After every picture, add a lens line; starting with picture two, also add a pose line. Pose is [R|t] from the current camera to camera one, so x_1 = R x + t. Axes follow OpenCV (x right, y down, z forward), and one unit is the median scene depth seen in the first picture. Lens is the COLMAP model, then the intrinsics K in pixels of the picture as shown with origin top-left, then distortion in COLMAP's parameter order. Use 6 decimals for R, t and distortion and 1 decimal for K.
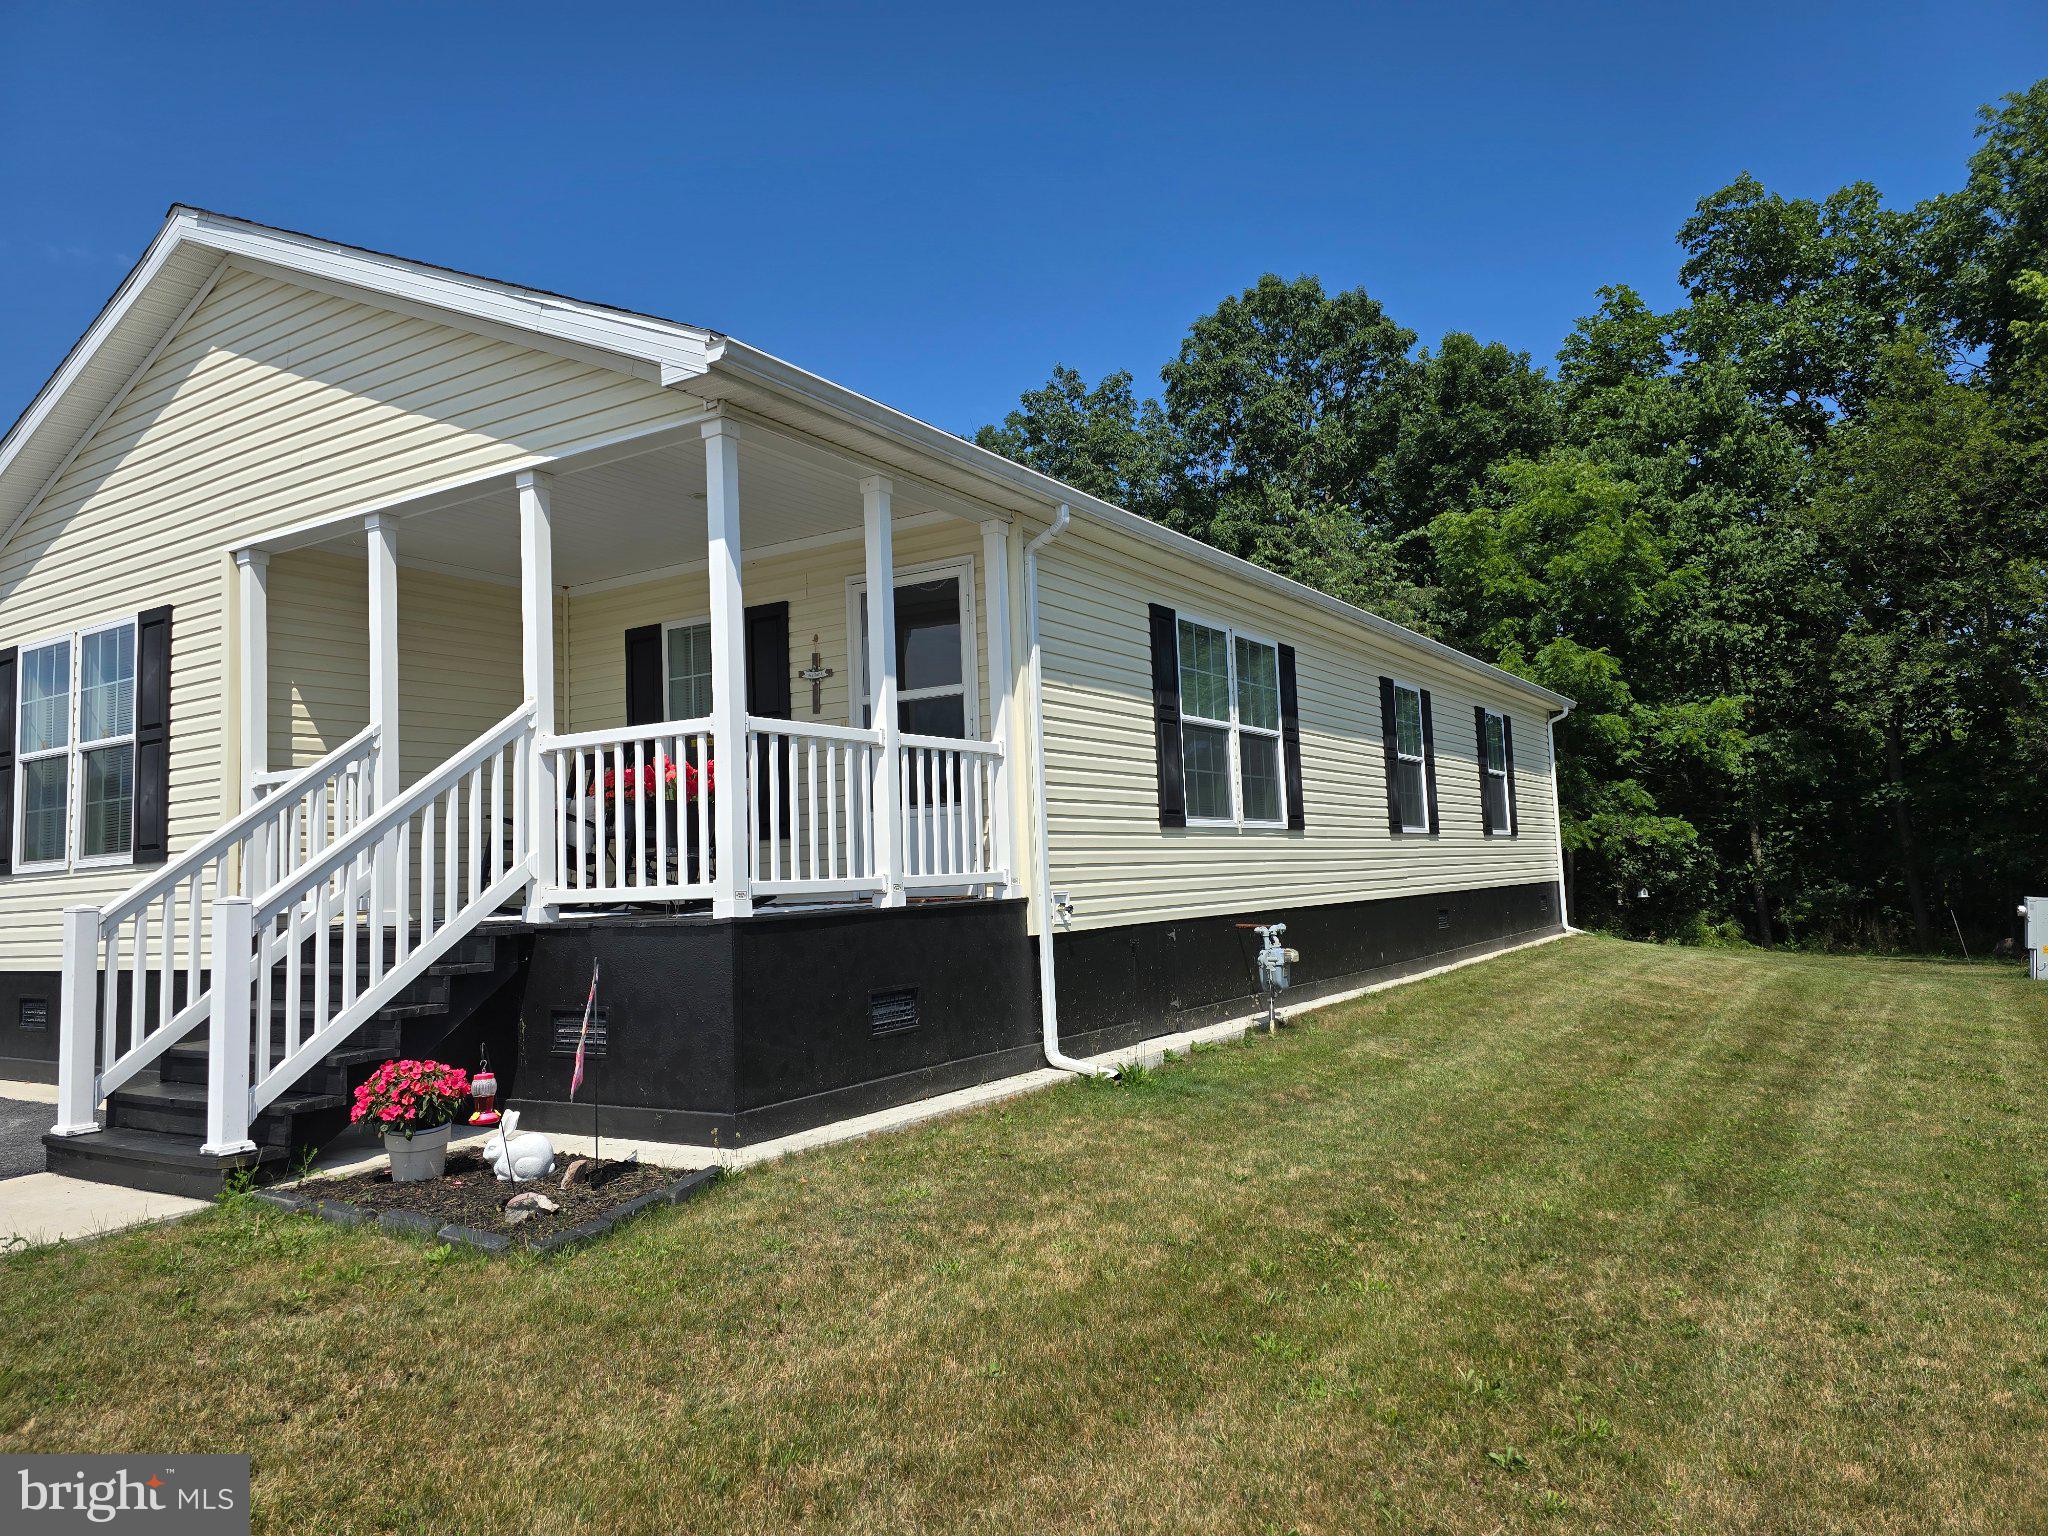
lens RADIAL K [[1359.0, 0, 1024.0], [0, 1359.0, 768.0], [0, 0, 1]] dist [0.086774, -0.076107]
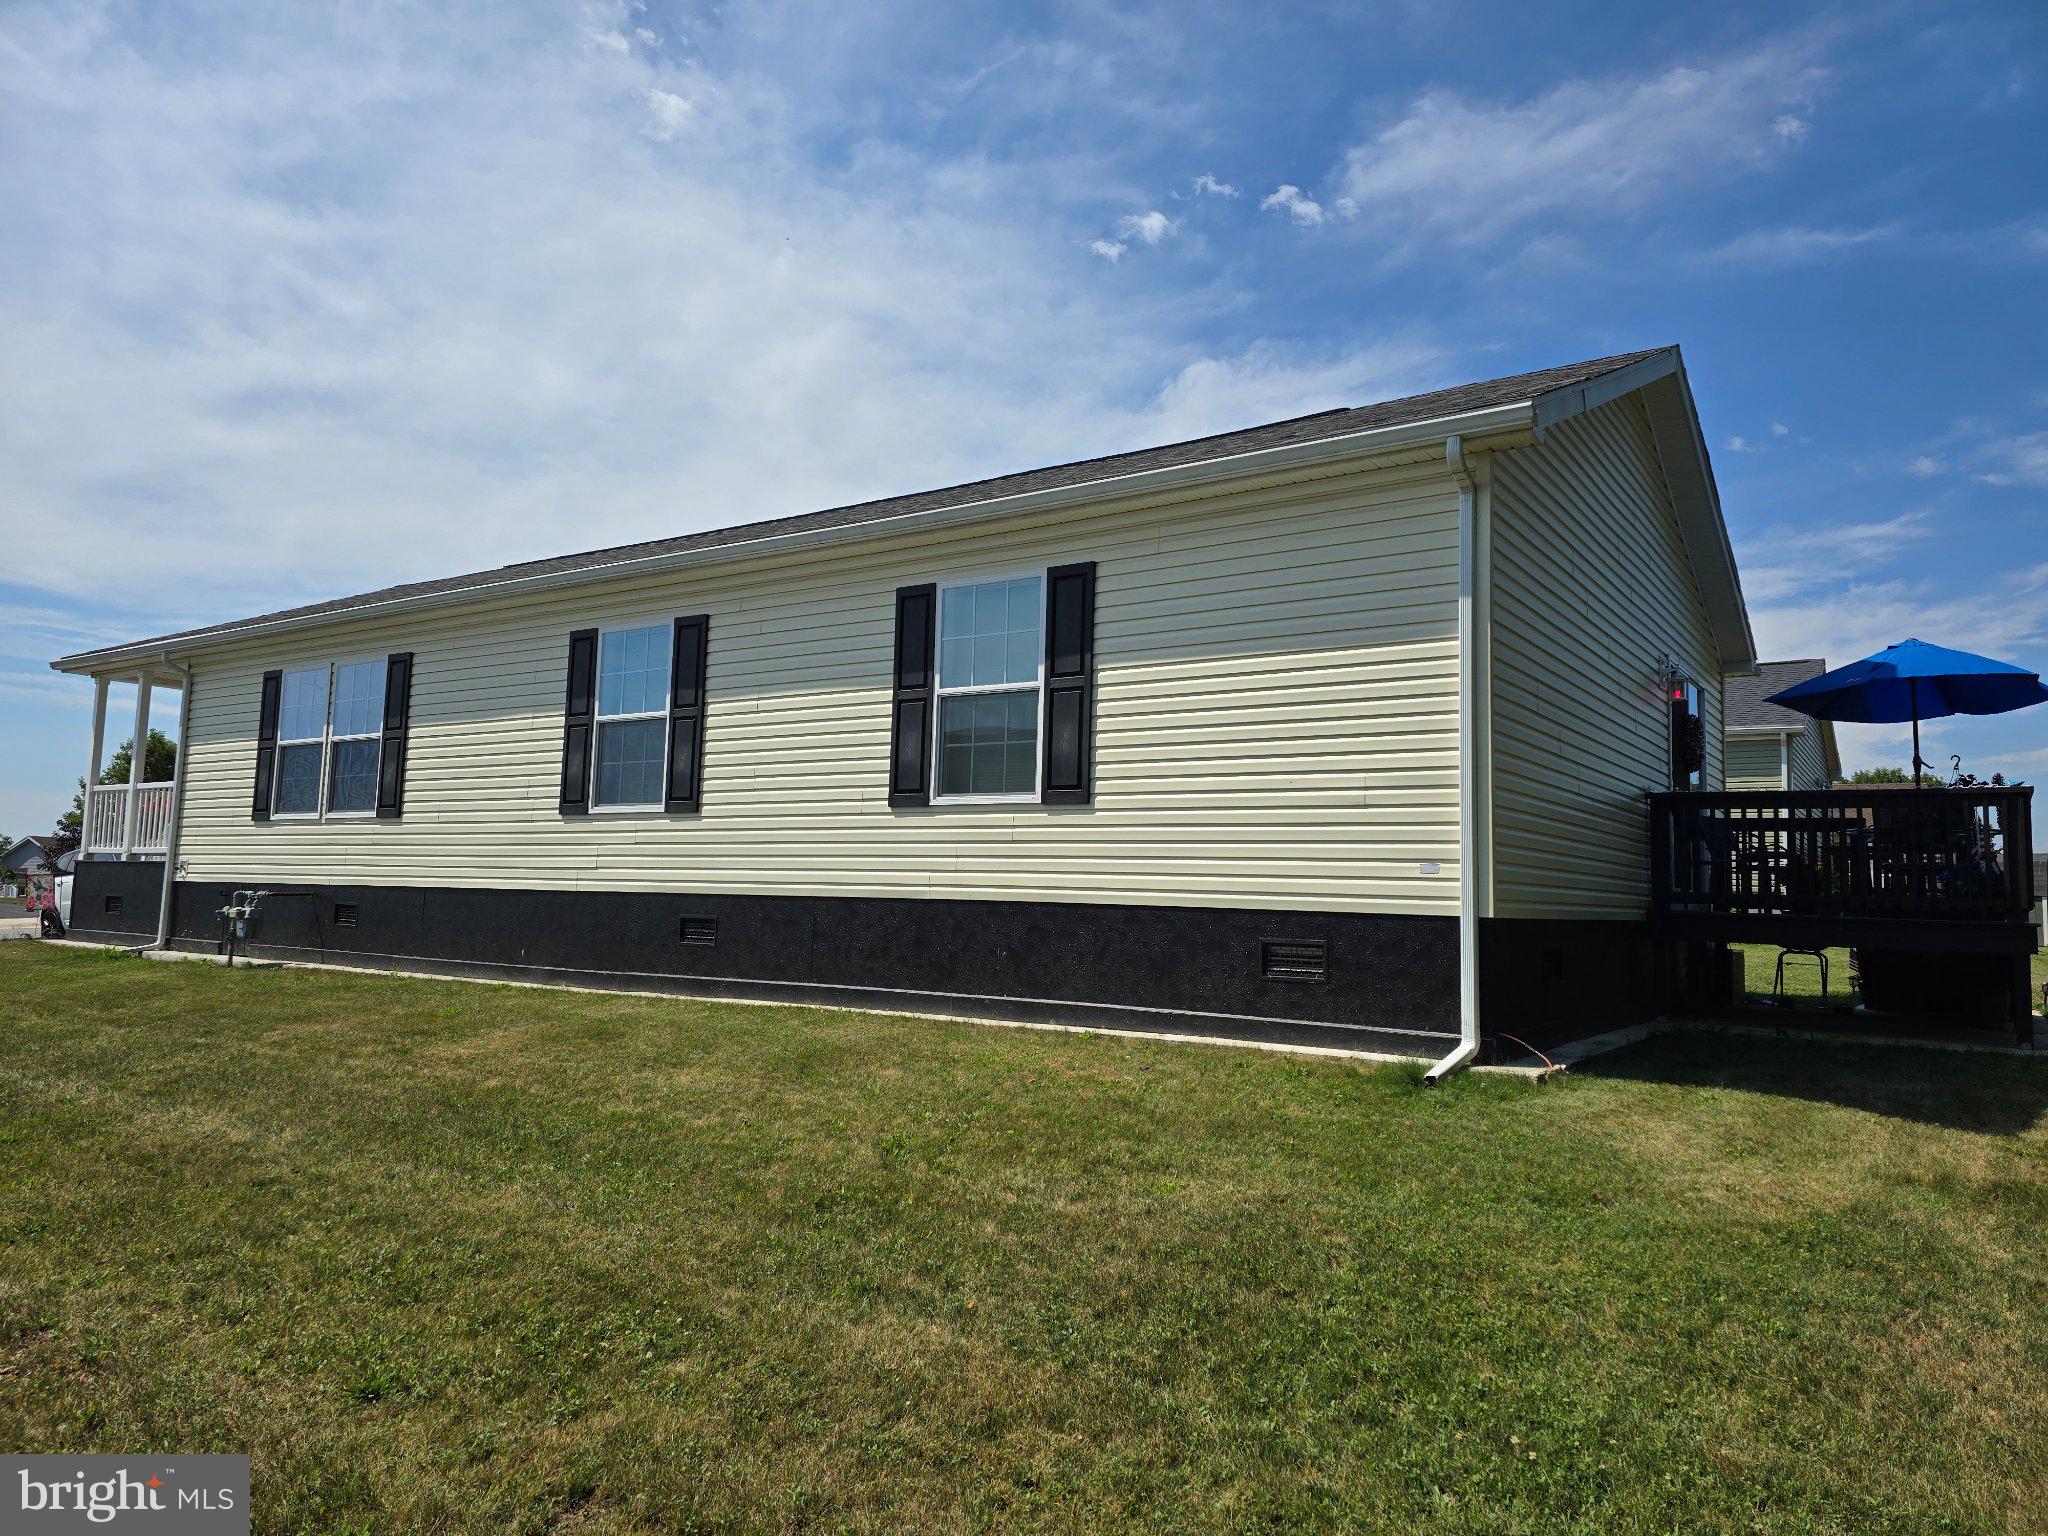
lens RADIAL K [[1359.0, 0, 1024.0], [0, 1359.0, 768.0], [0, 0, 1]] dist [0.086774, -0.076107]
pose [[-0.033734, -0.059862, -0.997637, 1.236533], [0.057370, 0.996443, -0.061730, 0.094845], [0.997783, -0.059317, -0.030180, 1.367043]]
